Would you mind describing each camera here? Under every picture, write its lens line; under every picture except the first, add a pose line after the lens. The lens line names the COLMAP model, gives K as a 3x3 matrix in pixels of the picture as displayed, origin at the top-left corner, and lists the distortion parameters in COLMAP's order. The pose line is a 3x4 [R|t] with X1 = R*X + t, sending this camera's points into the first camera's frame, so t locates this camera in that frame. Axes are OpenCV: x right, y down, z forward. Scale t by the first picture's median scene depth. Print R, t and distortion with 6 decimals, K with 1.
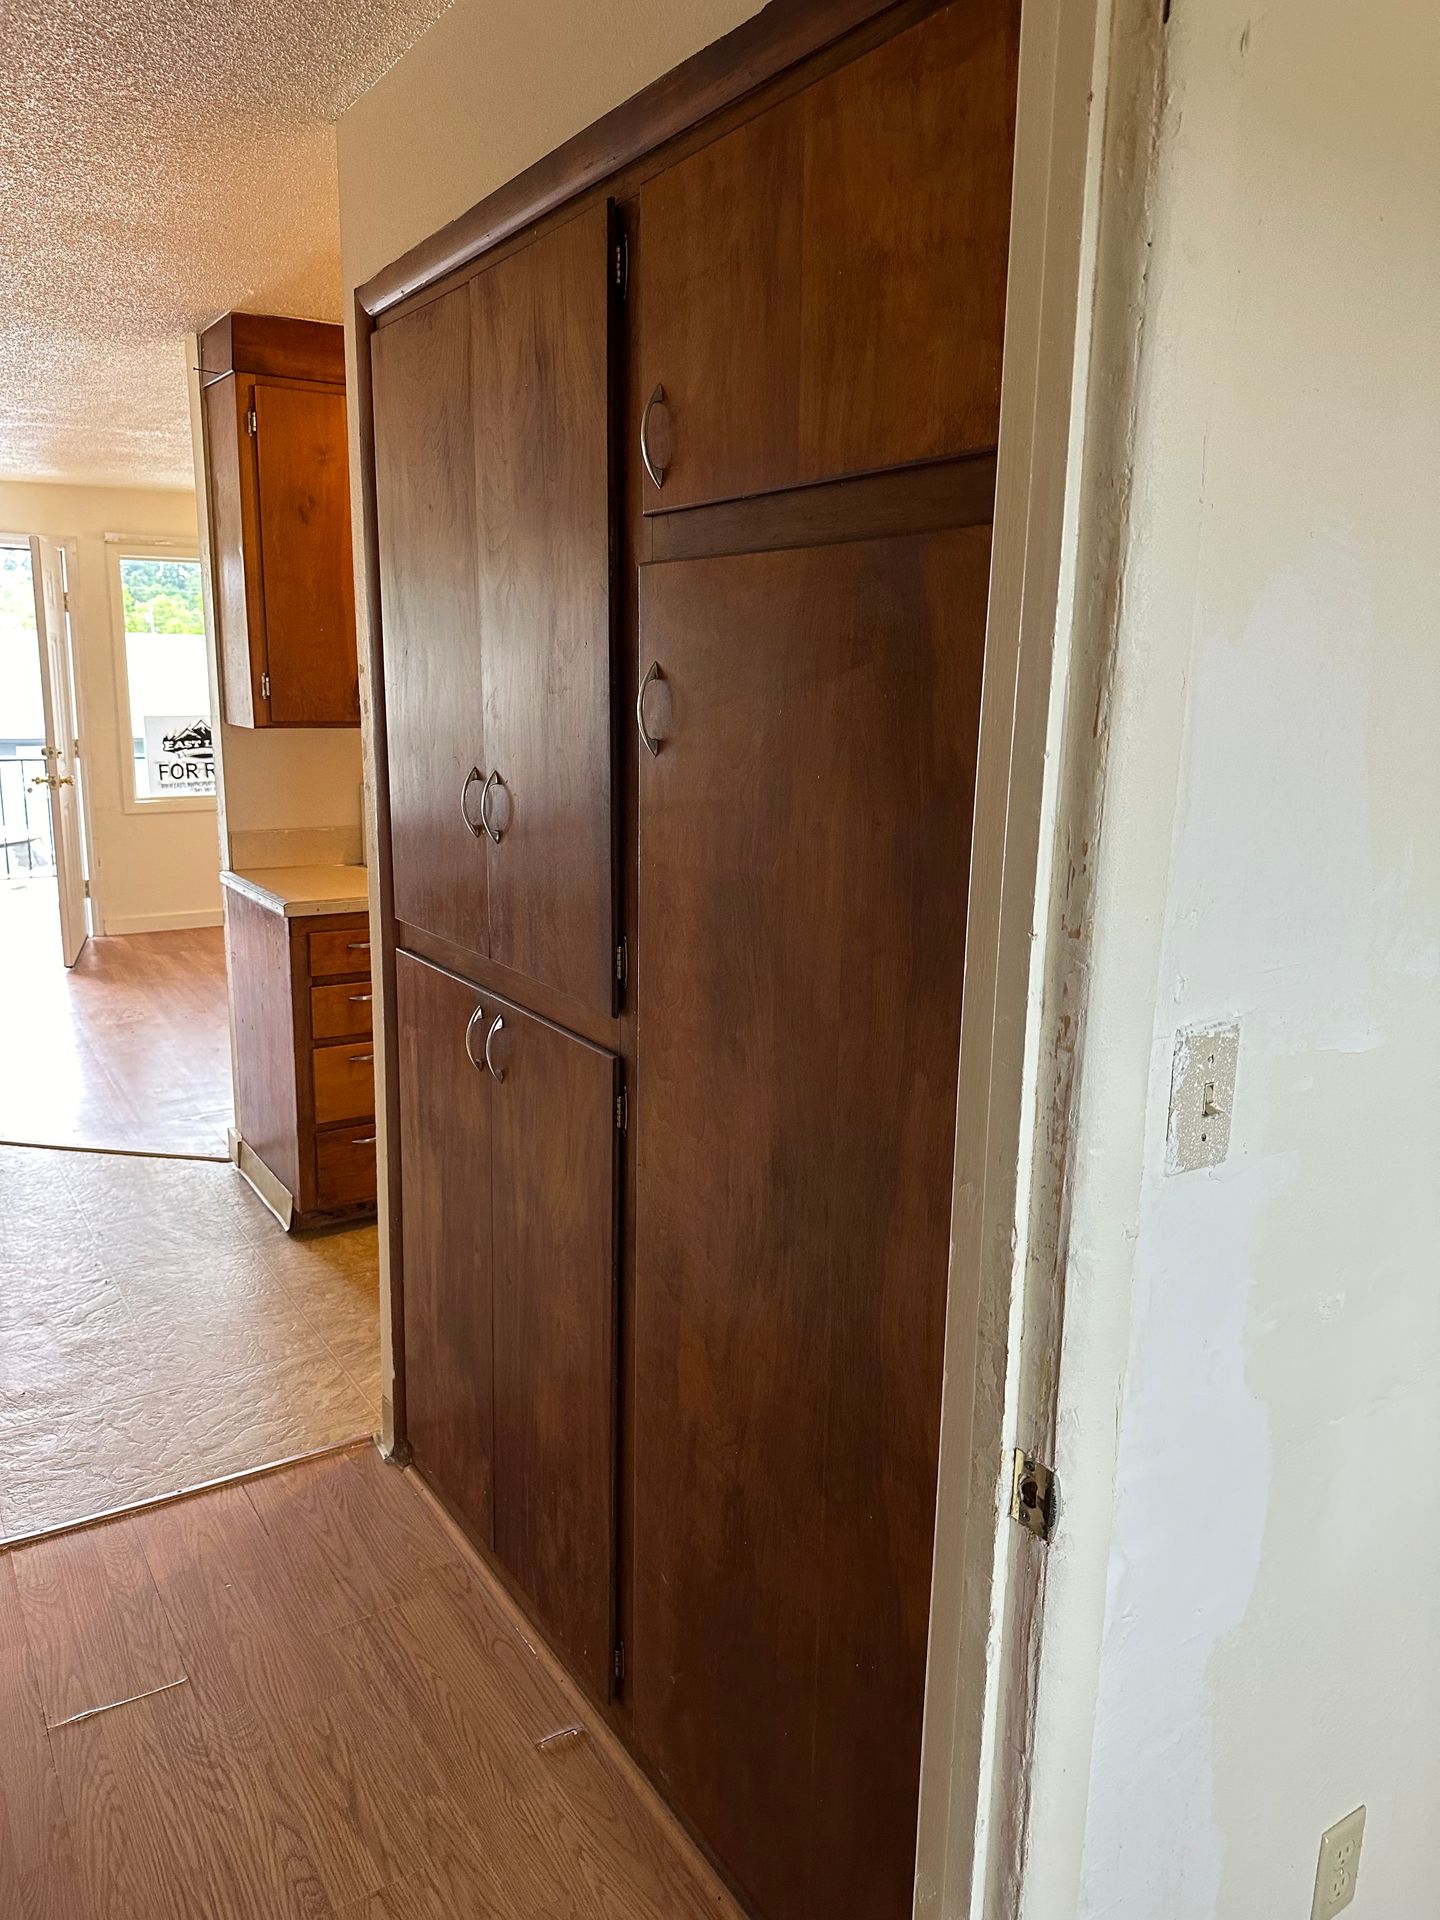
lens RADIAL K [[1362.7, 0, 720.0], [0, 1362.7, 960.0], [0, 0, 1]] dist [-0.000239, -0.008772]
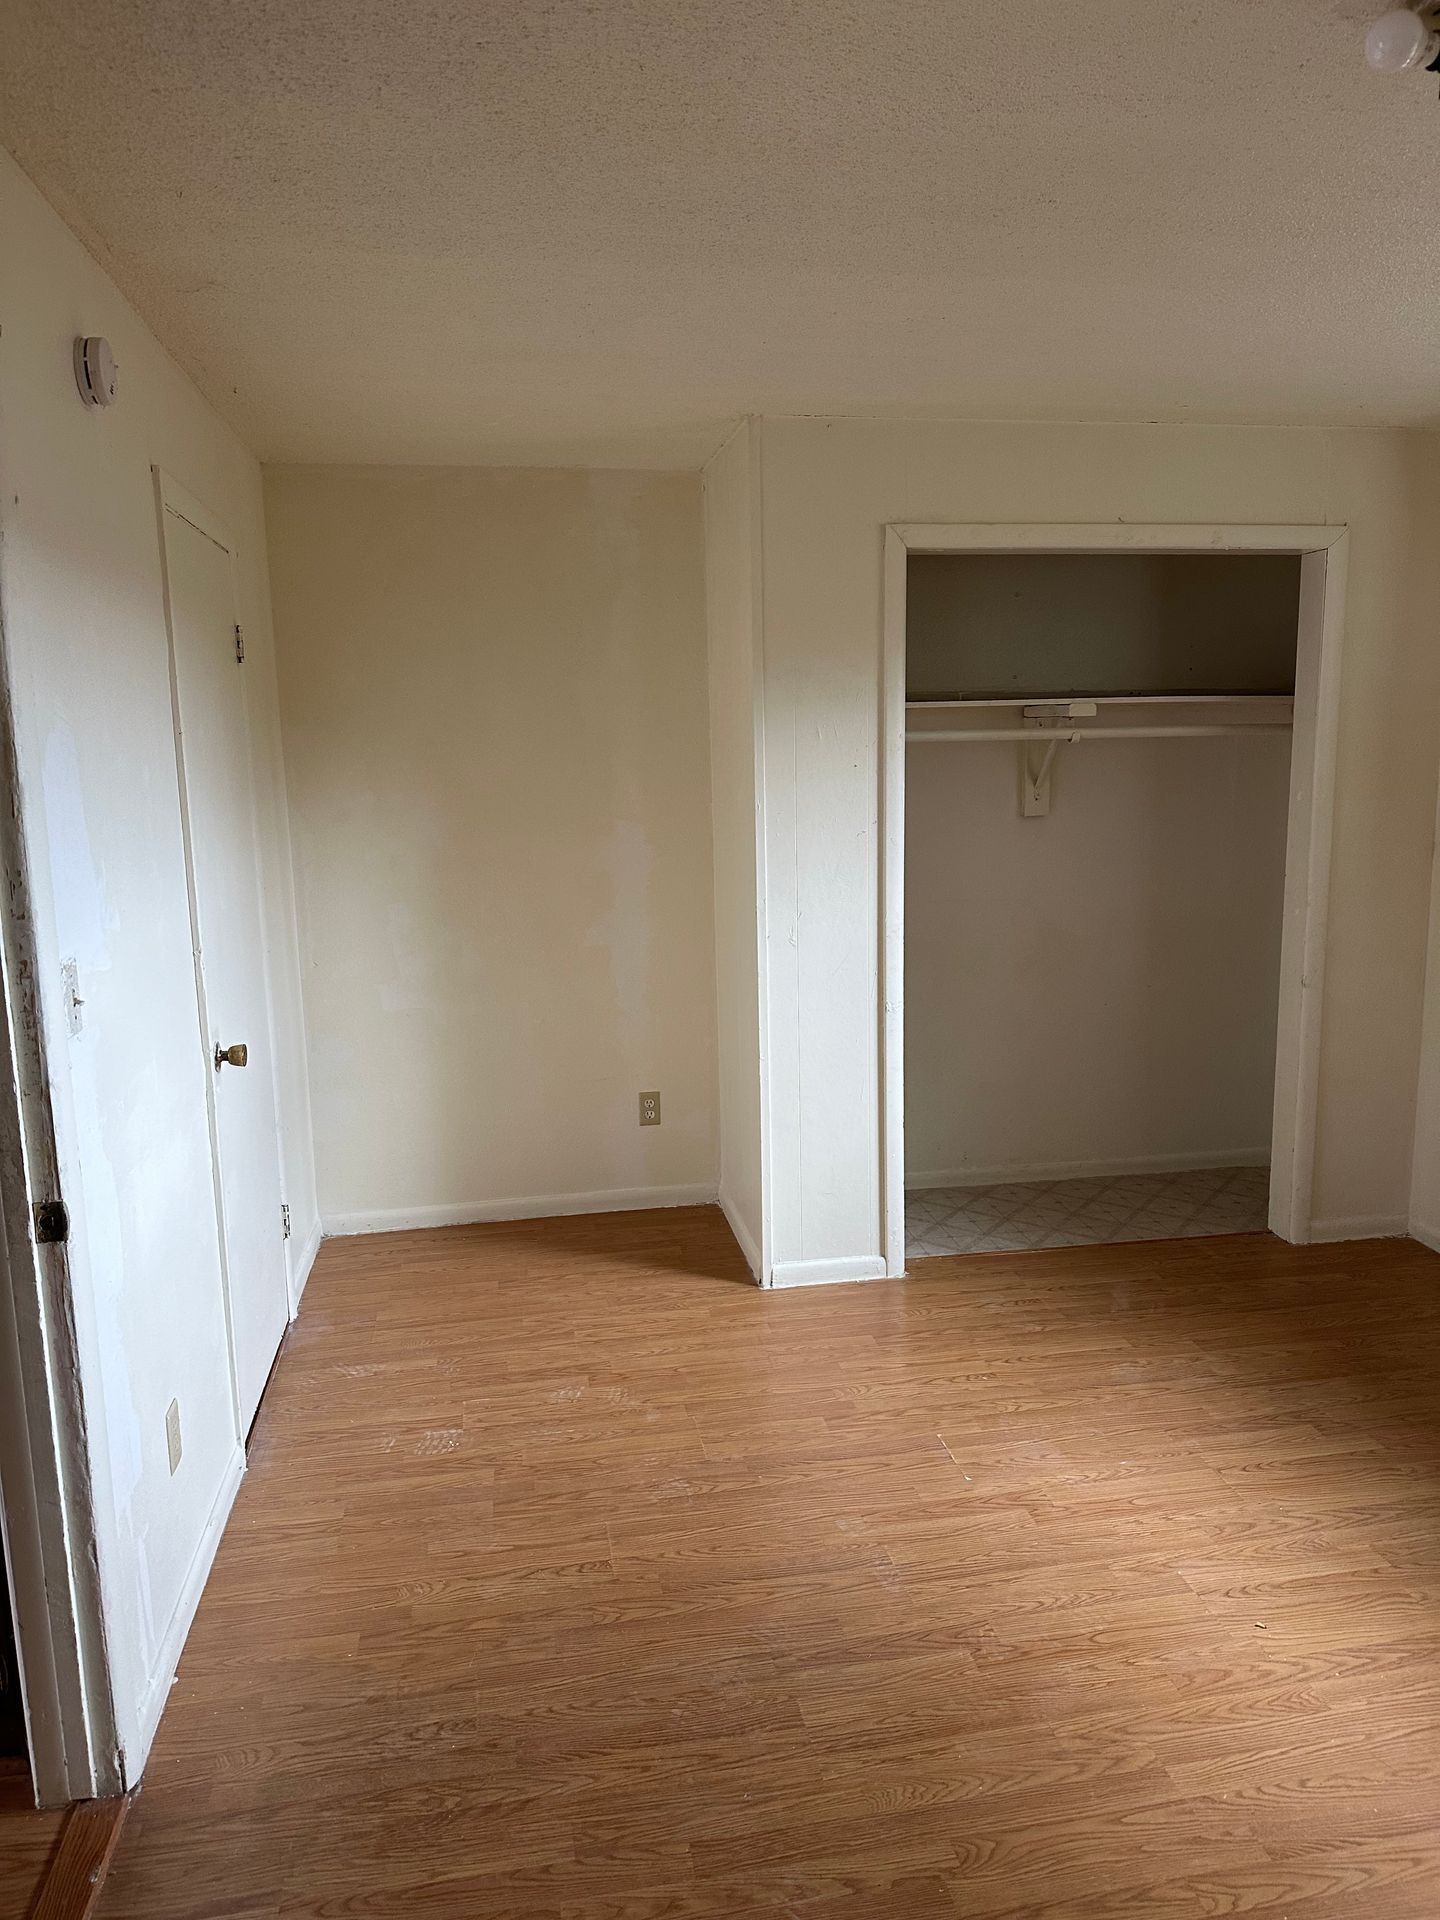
lens RADIAL K [[1362.7, 0, 720.0], [0, 1362.7, 960.0], [0, 0, 1]] dist [-0.000239, -0.008772]
pose [[0.393592, -0.175277, 0.902421, -1.053844], [0.213807, 0.972189, 0.095576, 0.062379], [-0.894076, 0.155326, 0.420122, -0.677407]]
